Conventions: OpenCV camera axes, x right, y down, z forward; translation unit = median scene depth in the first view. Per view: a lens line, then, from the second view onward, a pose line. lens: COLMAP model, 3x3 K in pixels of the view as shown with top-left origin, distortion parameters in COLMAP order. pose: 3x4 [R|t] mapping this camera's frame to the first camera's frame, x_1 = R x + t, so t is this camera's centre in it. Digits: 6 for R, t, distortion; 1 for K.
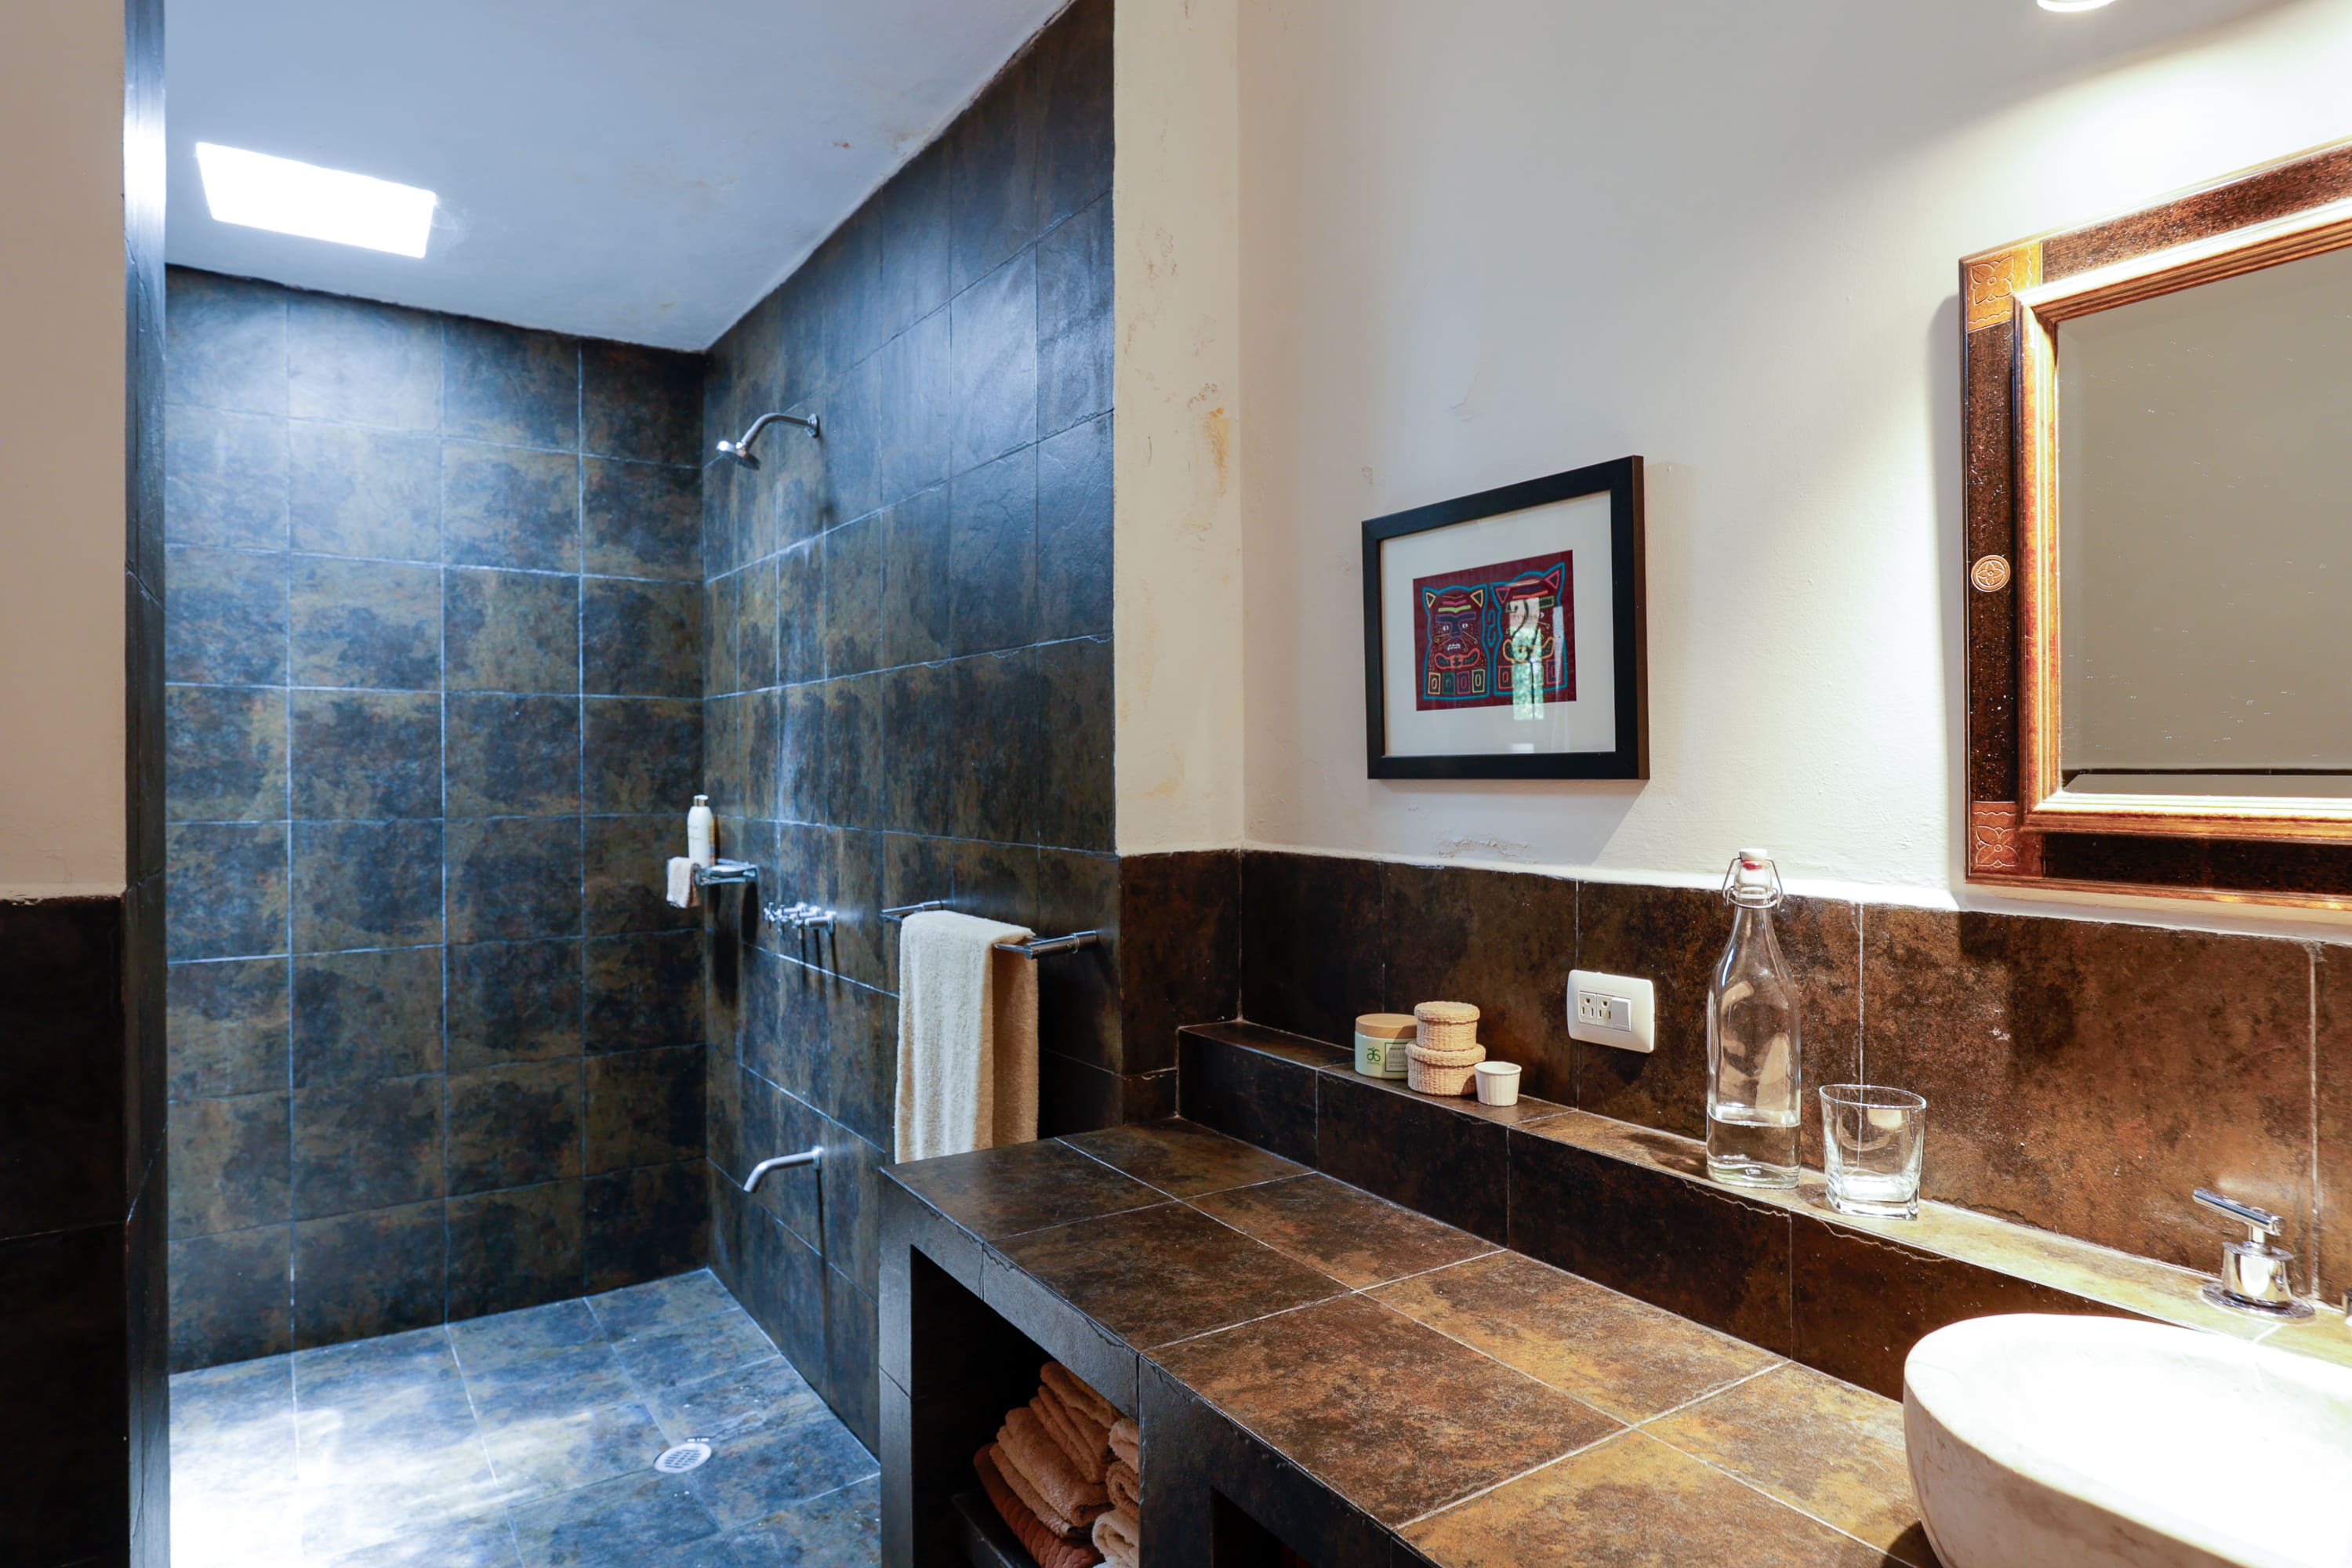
lens RADIAL K [[1323.7, 0, 1189.4], [0, 1323.7, 777.1], [0, 0, 1]] dist [-0.004441, 0.000416]
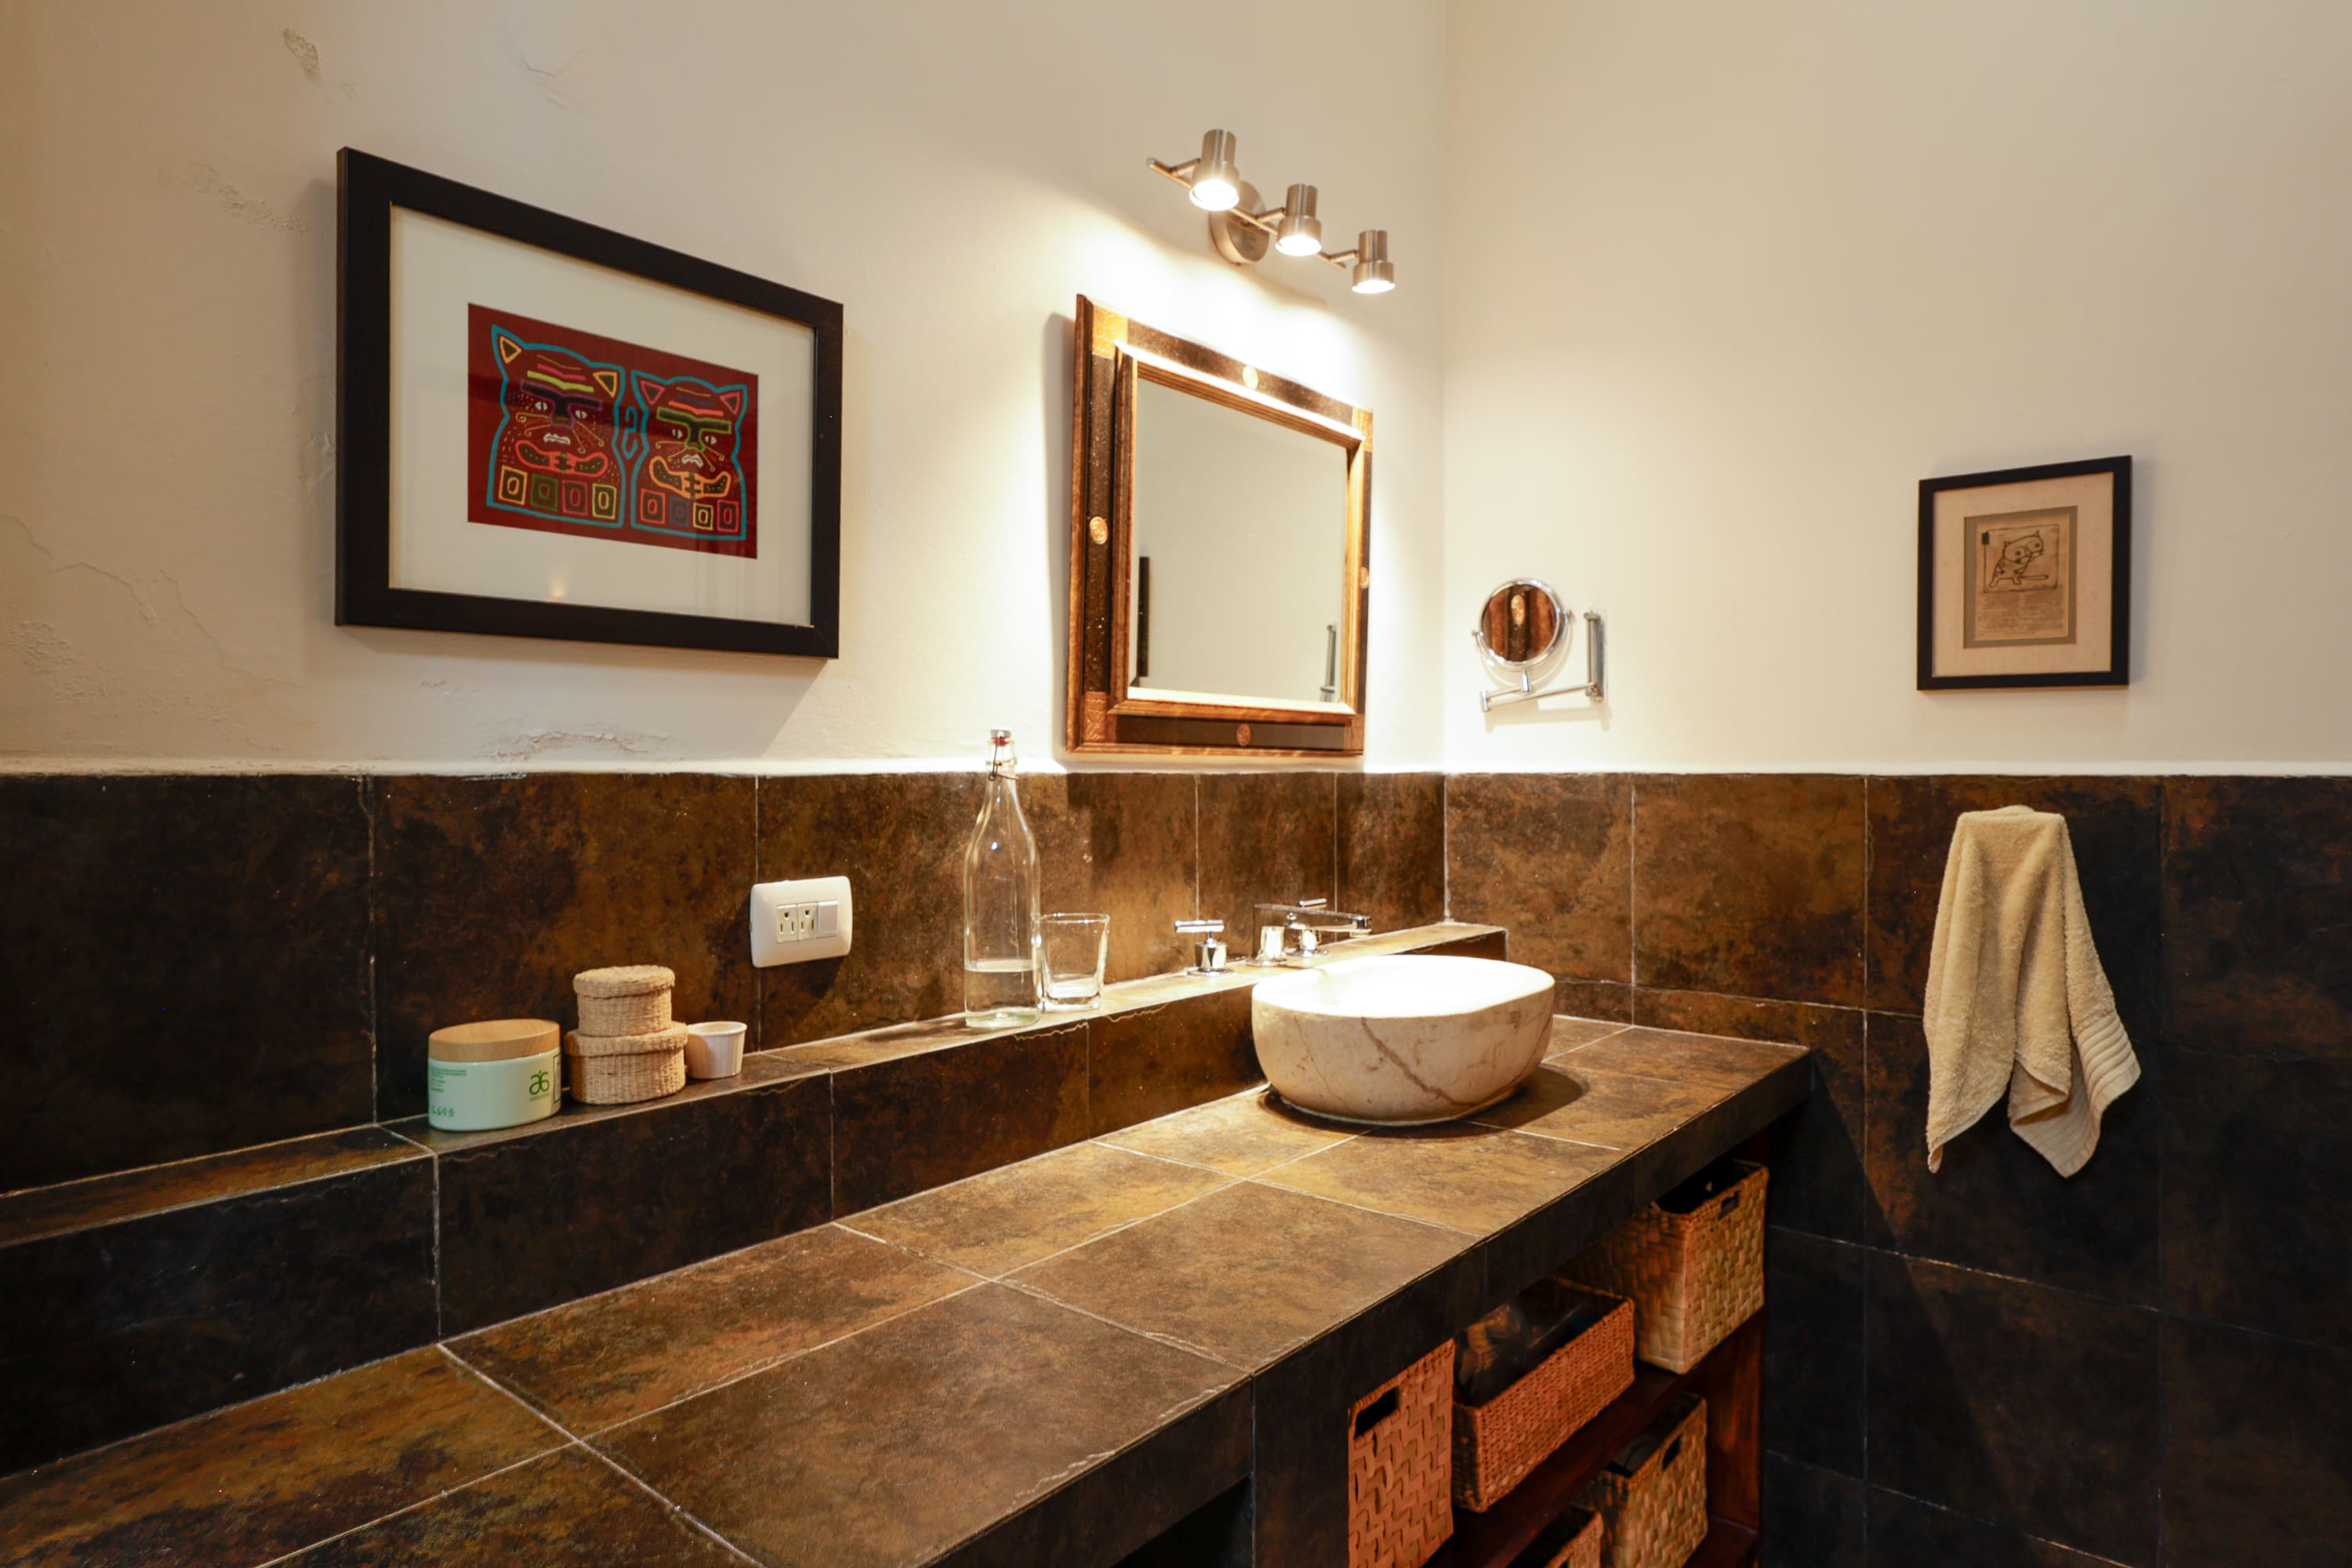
lens RADIAL K [[1353.1, 0, 1189.2], [0, 1353.1, 776.6], [0, 0, 1]] dist [0.005312, -0.002689]
pose [[-0.300059, -0.007922, 0.953888, -0.637038], [0.002557, 0.999955, 0.009109, 0.075955], [-0.953917, 0.005173, -0.300026, 1.062556]]
